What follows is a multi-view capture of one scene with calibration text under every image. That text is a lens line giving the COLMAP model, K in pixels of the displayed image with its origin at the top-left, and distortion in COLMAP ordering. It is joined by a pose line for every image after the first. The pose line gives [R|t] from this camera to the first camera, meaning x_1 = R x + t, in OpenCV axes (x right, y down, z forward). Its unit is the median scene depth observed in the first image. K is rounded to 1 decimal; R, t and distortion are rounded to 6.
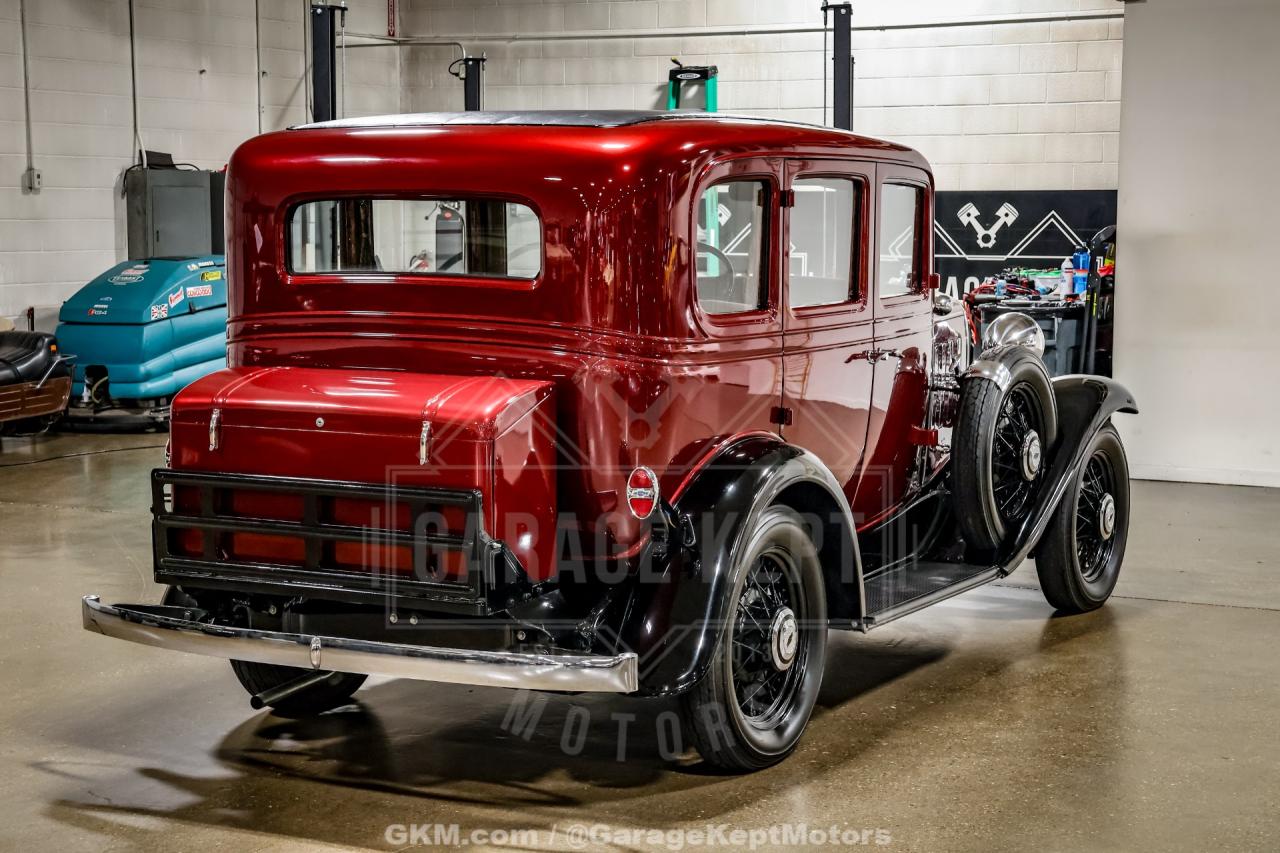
lens RADIAL K [[2180.0, 0, 636.6], [0, 2180.0, 423.9], [0, 0, 1]] dist [0.212045, 0.000000]
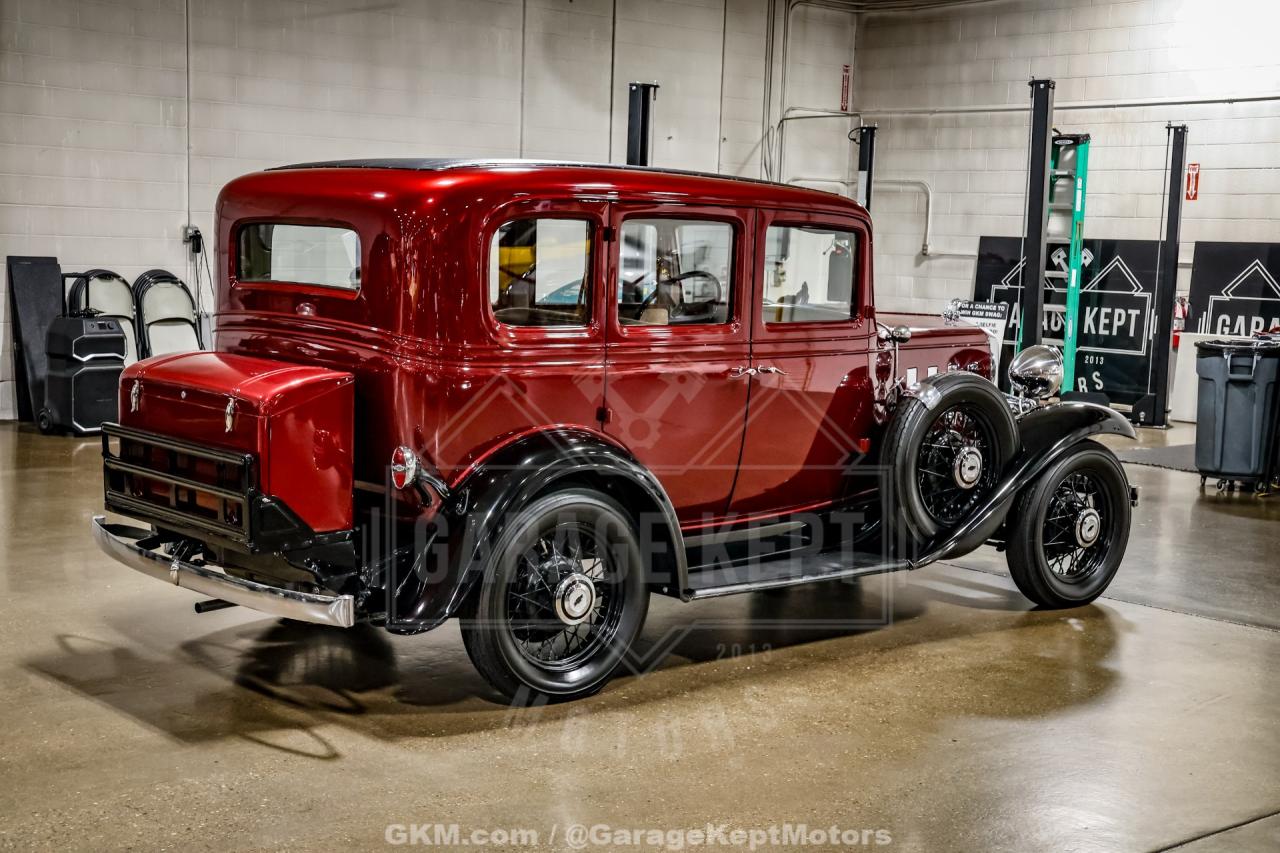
lens RADIAL K [[1653.5, 0, 627.4], [0, 1653.5, 466.8], [0, 0, 1]] dist [0.108121, 0.000000]
pose [[0.942660, 0.075547, -0.325092, 0.352497], [-0.064618, 0.996926, 0.044301, -0.016428], [0.327440, -0.020754, 0.944644, 0.140490]]
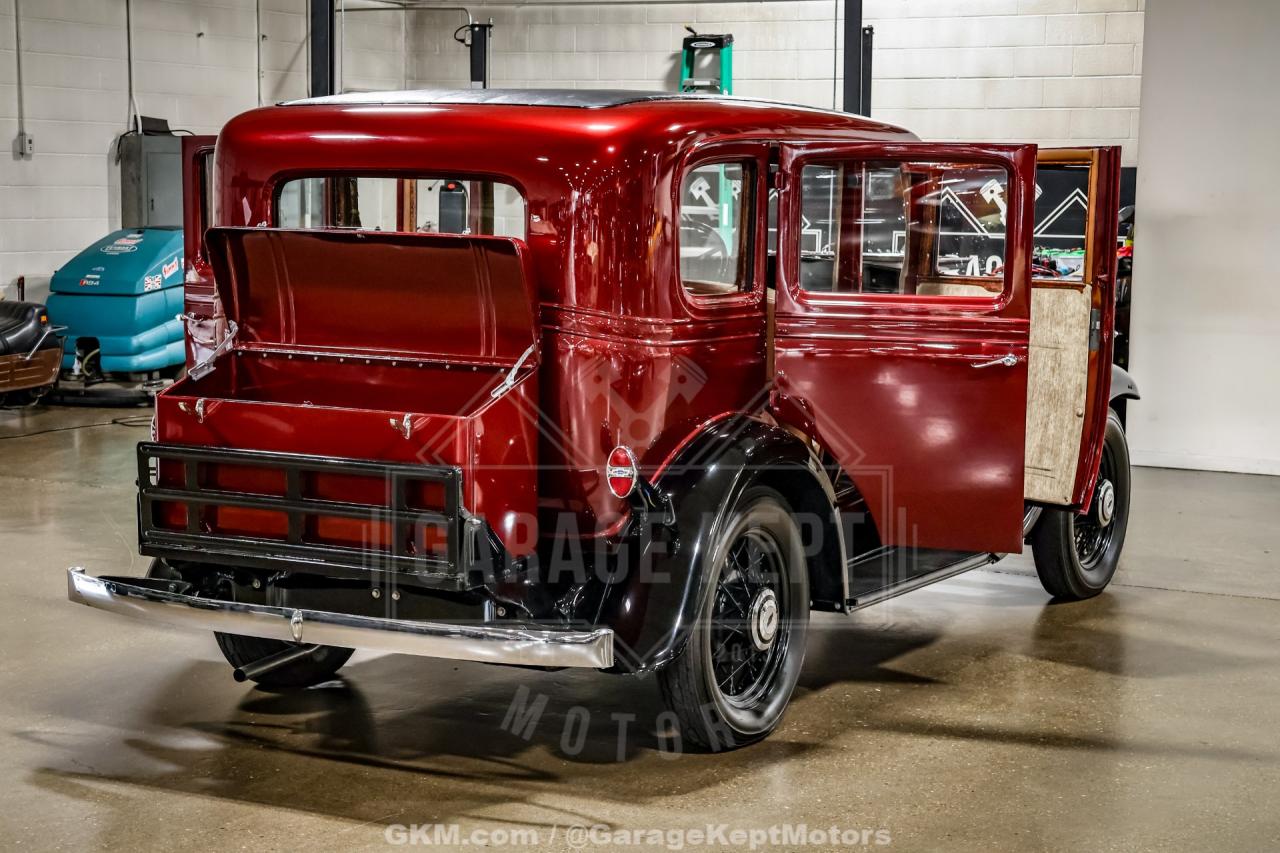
lens RADIAL K [[2281.9, 0, 635.6], [0, 2281.9, 426.4], [0, 0, 1]] dist [0.228876, 0.000000]
pose [[0.999898, 0.011955, -0.007856, 0.012681], [-0.011879, 0.999883, 0.009642, 0.000247], [0.007971, -0.009548, 0.999923, -0.042584]]
